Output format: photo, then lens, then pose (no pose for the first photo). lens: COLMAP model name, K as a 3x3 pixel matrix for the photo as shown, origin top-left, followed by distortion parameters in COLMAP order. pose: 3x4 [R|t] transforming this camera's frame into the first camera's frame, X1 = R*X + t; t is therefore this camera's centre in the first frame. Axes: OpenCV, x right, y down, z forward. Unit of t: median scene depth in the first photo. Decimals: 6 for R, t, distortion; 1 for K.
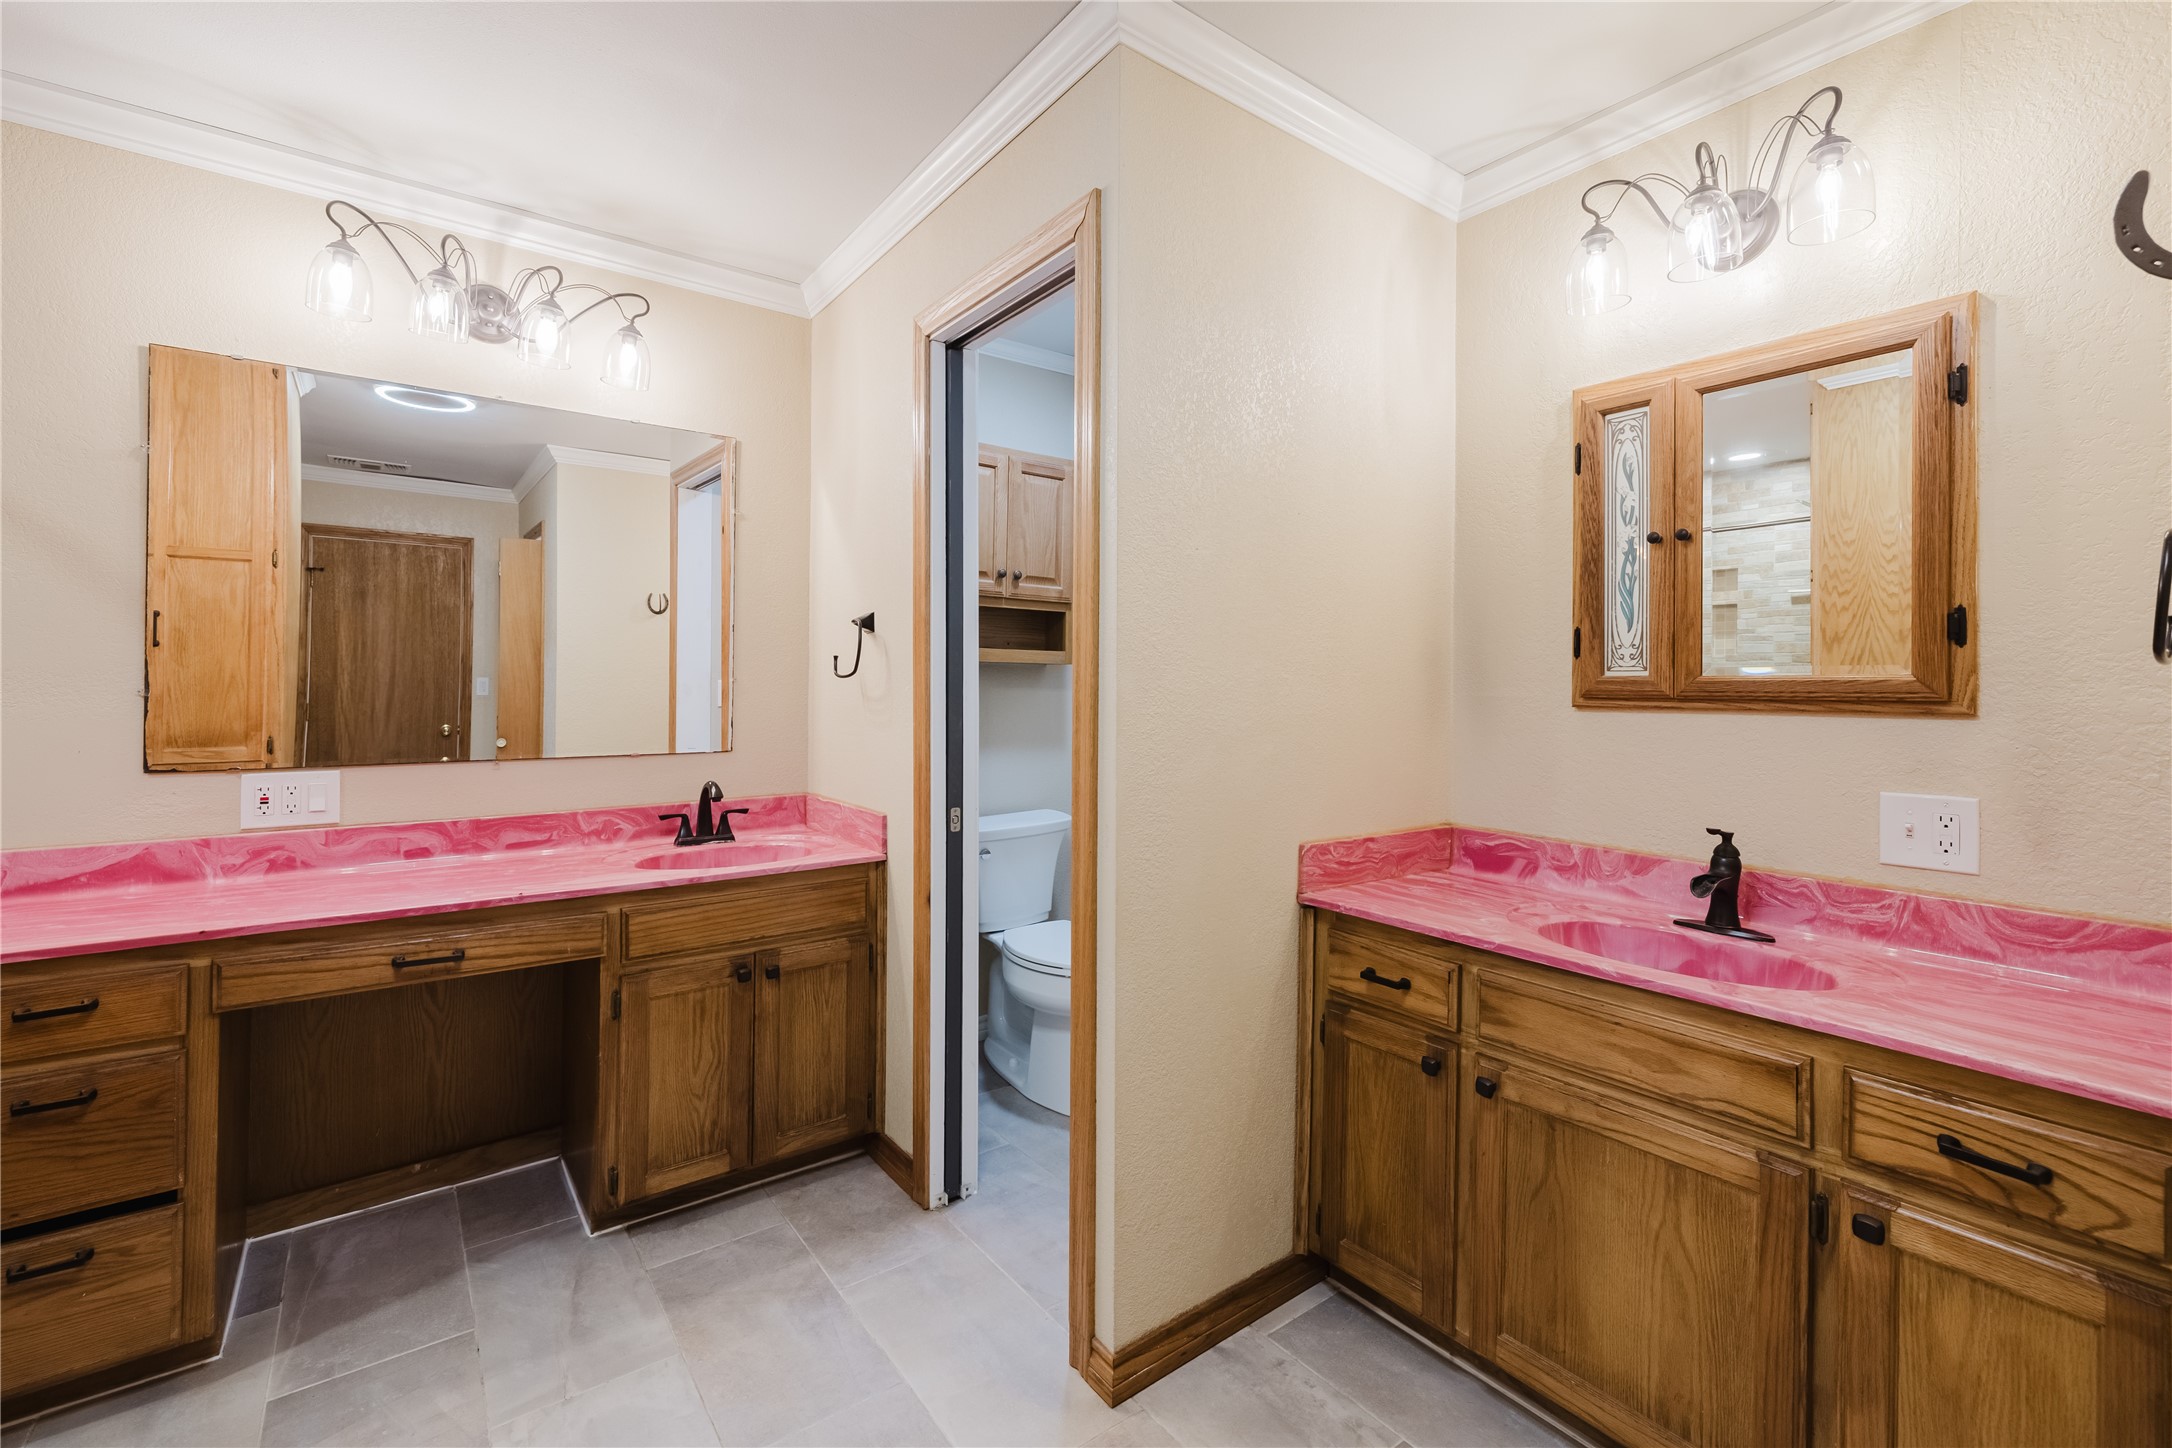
lens RADIAL K [[930.9, 0, 1088.6], [0, 930.9, 742.5], [0, 0, 1]] dist [0.000365, -0.000051]
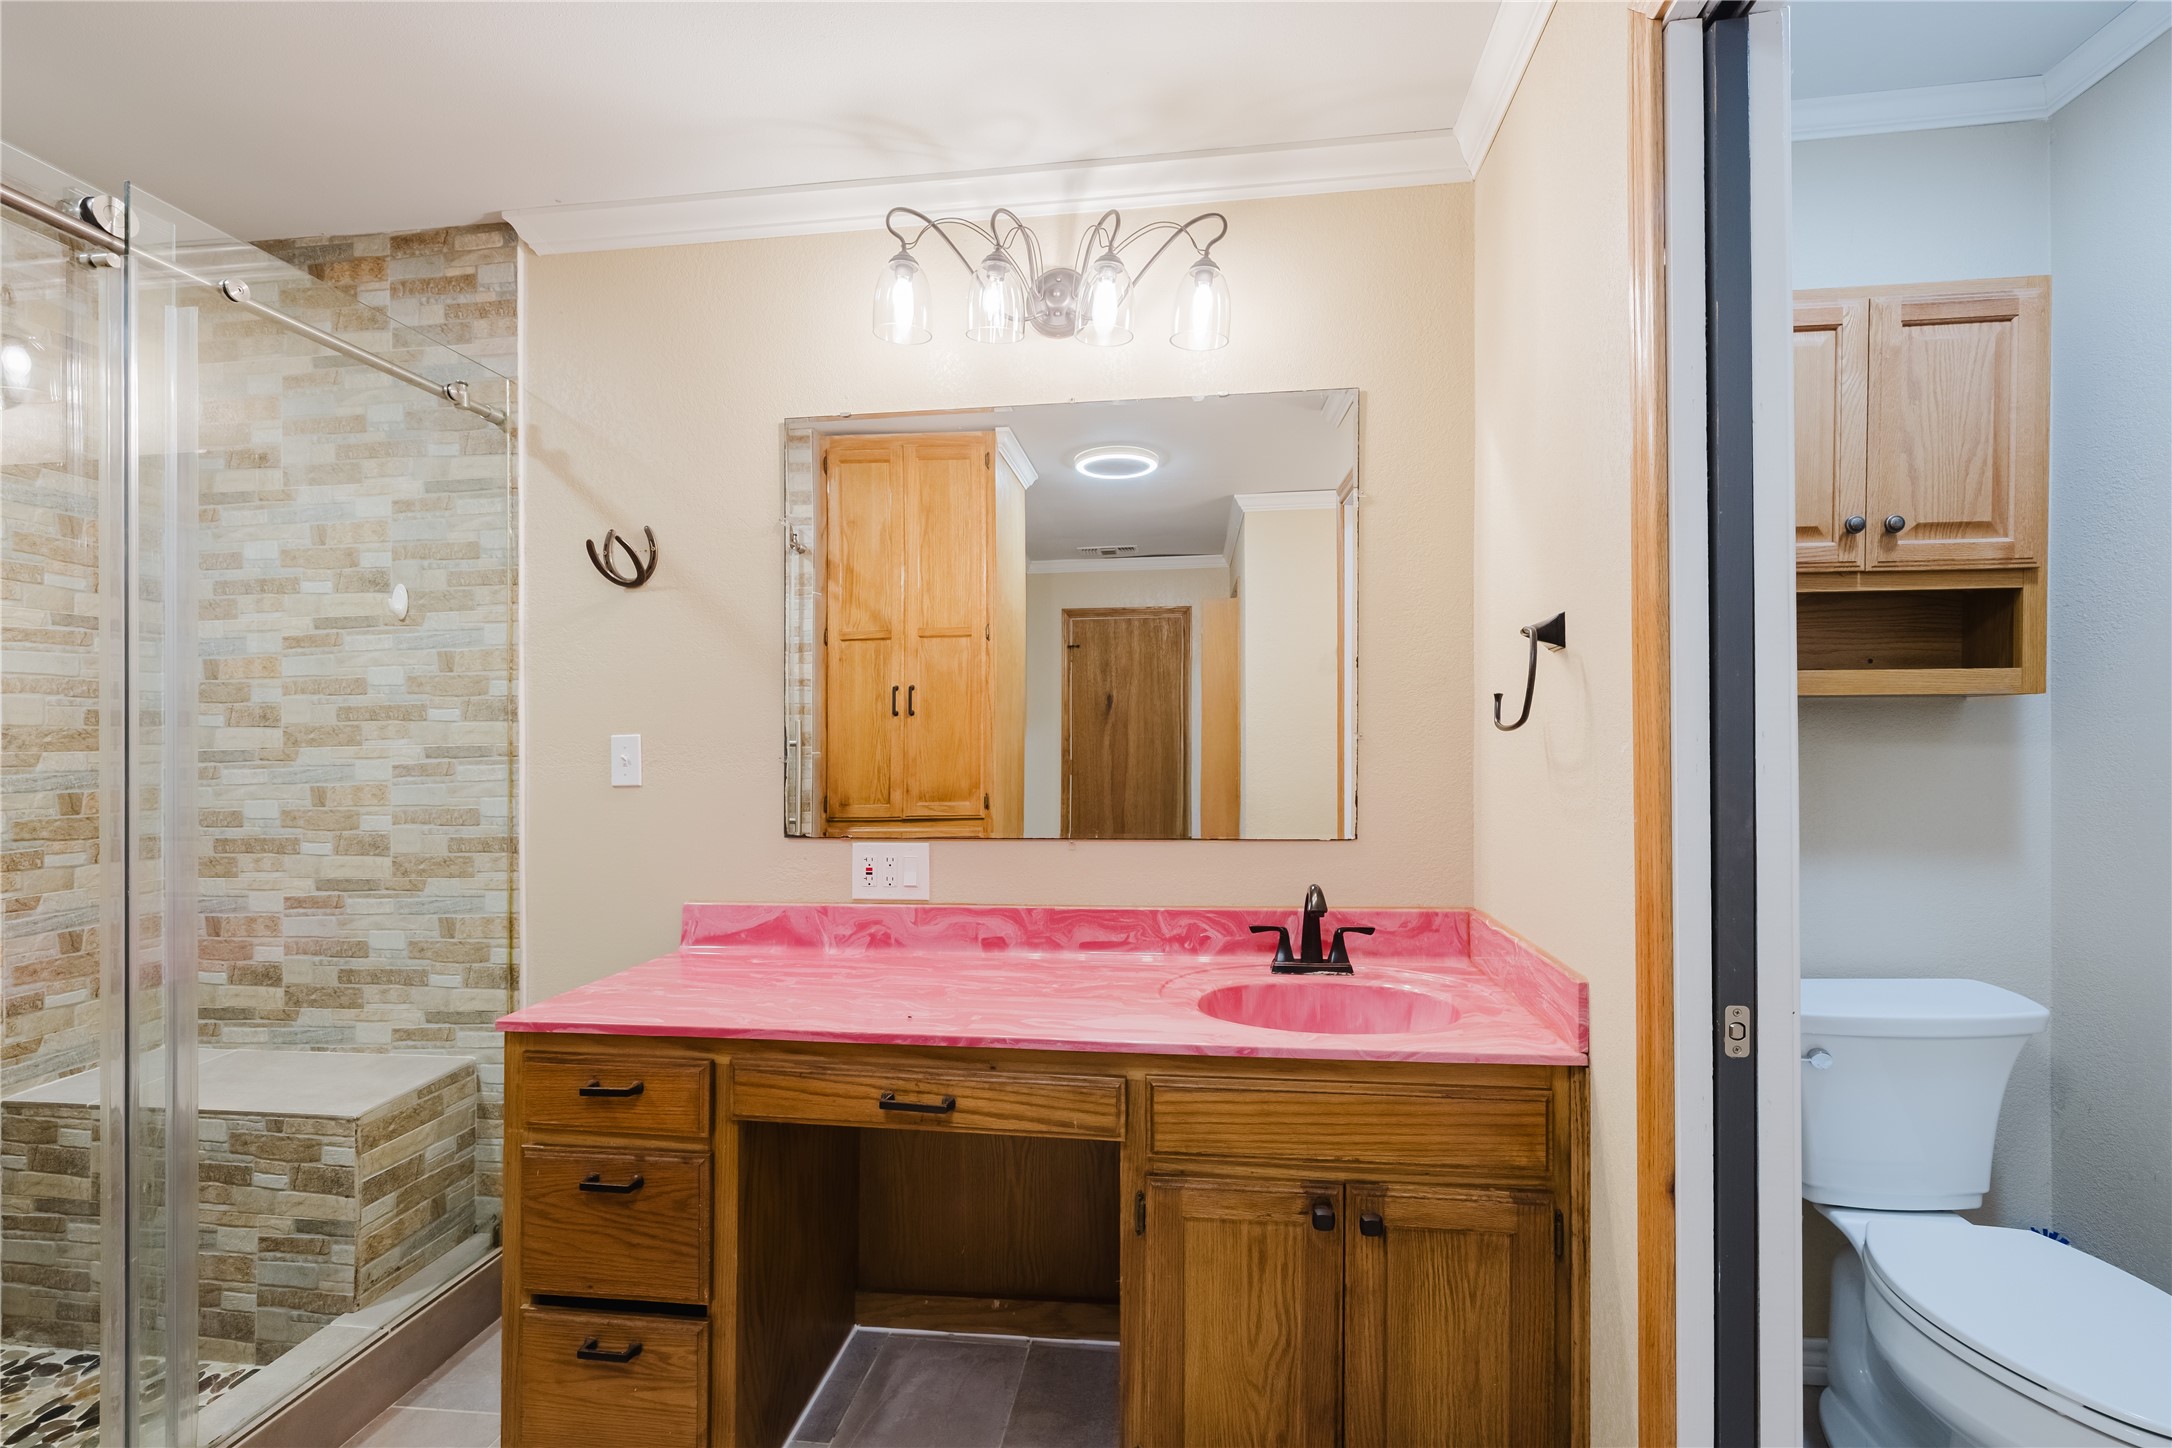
lens RADIAL K [[930.9, 0, 1088.6], [0, 930.9, 742.5], [0, 0, 1]] dist [0.000365, -0.000051]
pose [[0.716163, -0.012898, -0.697814, -0.047028], [-0.030652, 0.998283, -0.049909, -0.025964], [0.697259, 0.057132, 0.714538, 0.414480]]
